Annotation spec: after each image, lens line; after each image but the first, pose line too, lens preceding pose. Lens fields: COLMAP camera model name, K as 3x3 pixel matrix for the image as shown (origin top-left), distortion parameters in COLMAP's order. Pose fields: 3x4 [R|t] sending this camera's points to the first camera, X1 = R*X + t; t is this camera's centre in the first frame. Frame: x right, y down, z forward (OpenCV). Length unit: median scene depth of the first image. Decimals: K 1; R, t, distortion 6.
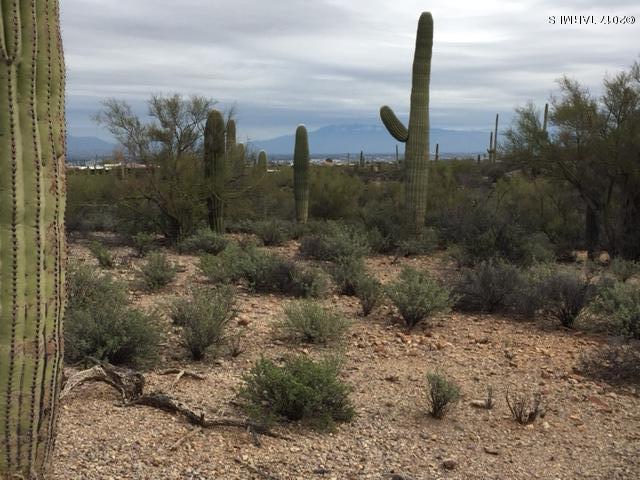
lens RADIAL K [[847.1, 0, 320.0], [0, 847.1, 240.0], [0, 0, 1]] dist [0.052851, 0.036536]
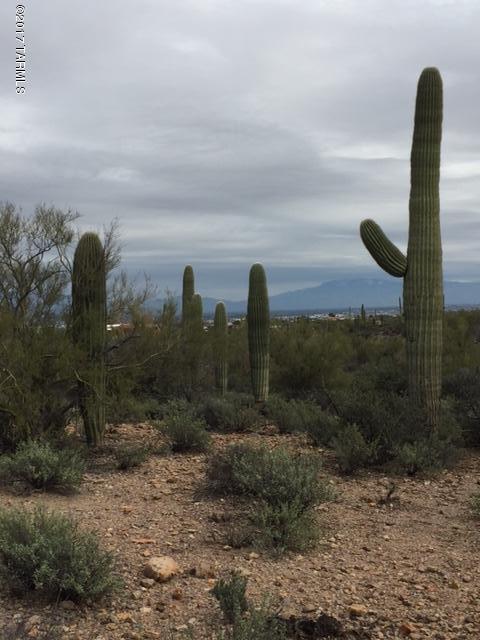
lens RADIAL K [[847.1, 0, 240.0], [0, 847.1, 320.0], [0, 0, 1]] dist [0.052851, 0.036536]
pose [[0.994956, -0.024664, -0.097231, 0.040455], [0.015871, 0.995798, -0.090191, -0.029337], [0.099047, 0.088193, 0.991167, 0.365724]]
